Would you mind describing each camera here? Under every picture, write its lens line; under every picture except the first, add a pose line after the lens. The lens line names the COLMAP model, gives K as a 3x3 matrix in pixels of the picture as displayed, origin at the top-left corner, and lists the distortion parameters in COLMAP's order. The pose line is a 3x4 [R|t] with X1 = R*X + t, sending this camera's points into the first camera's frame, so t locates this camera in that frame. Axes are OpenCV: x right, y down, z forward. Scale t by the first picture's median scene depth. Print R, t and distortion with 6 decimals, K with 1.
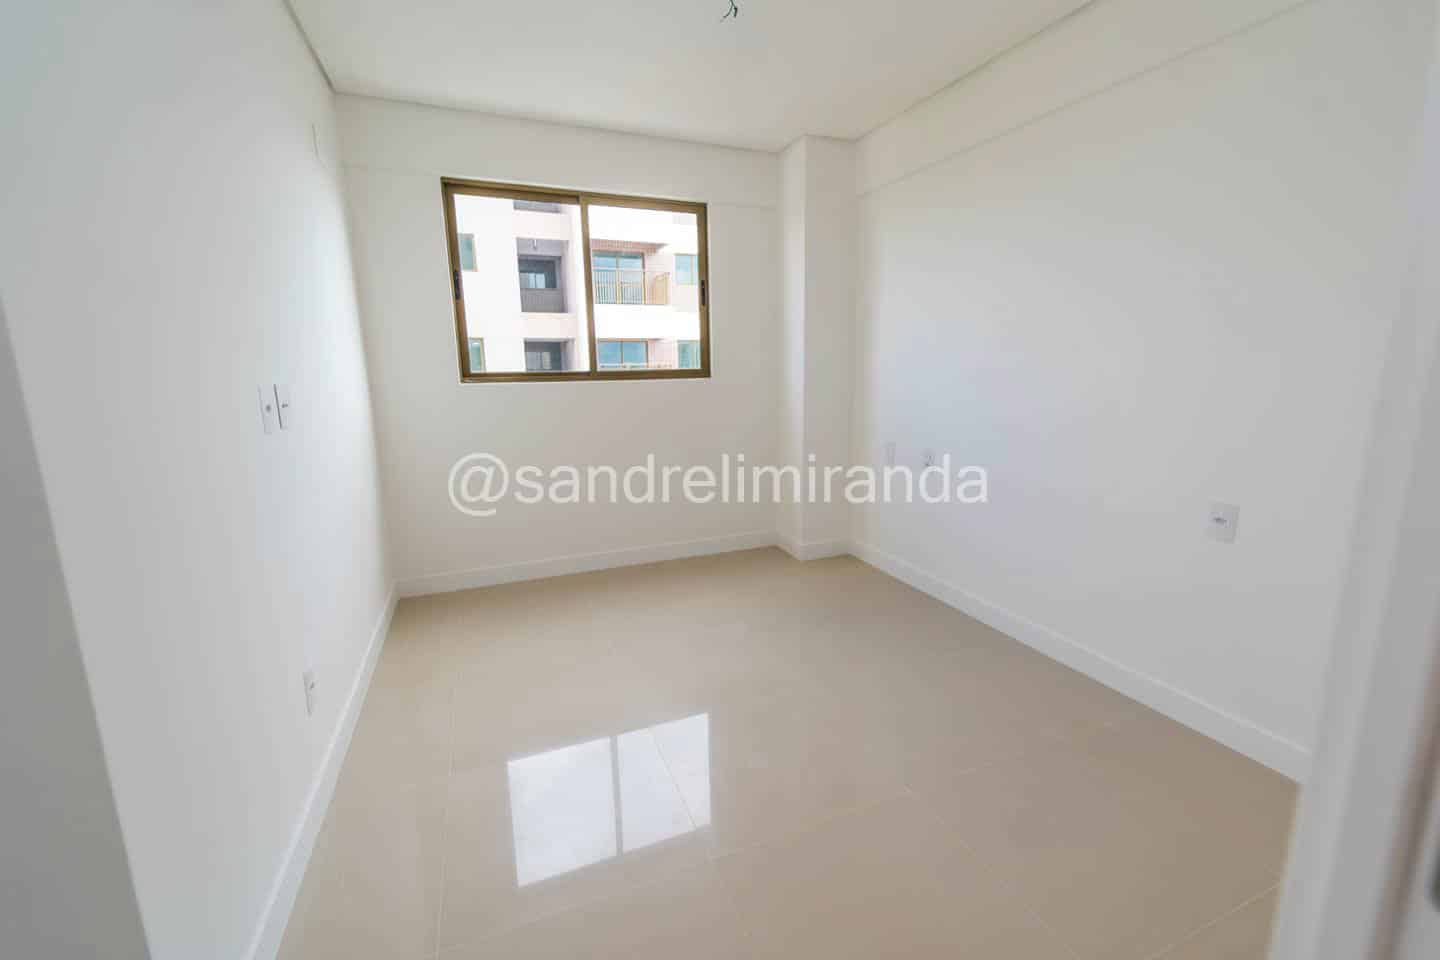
lens RADIAL K [[647.8, 0, 771.9], [0, 647.8, 480.7], [0, 0, 1]] dist [0.003646, 0.000885]
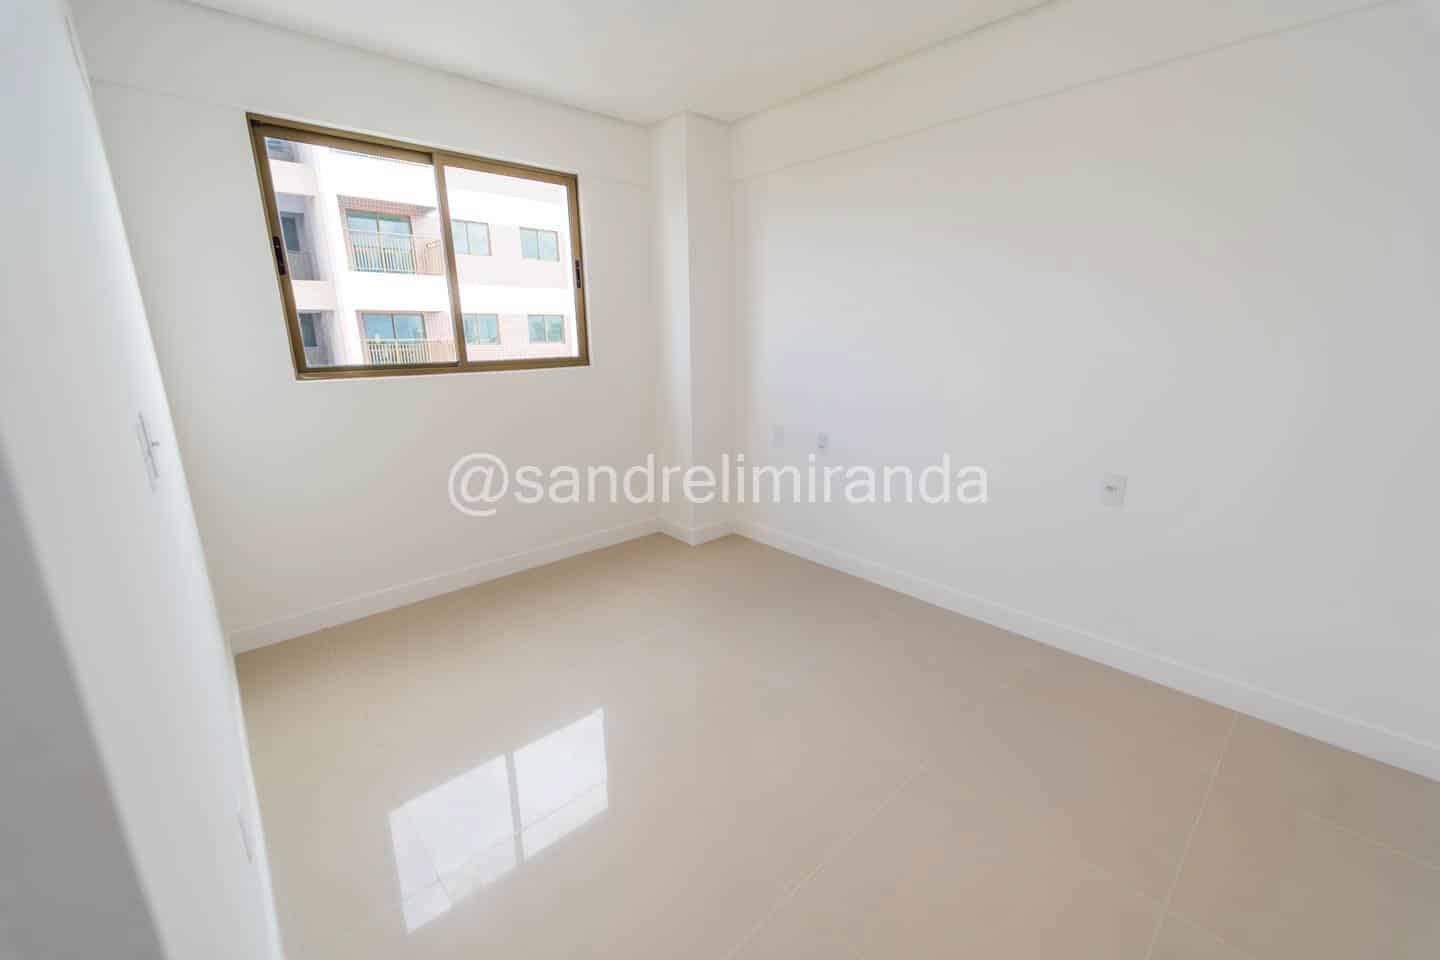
lens RADIAL K [[596.4, 0, 722.5], [0, 596.4, 481.1], [0, 0, 1]] dist [0.003863, -0.000123]
pose [[0.943942, -0.080253, 0.320208, -0.211885], [0.058424, 0.995301, 0.077220, -0.049392], [-0.324900, -0.054184, 0.944195, 0.110679]]
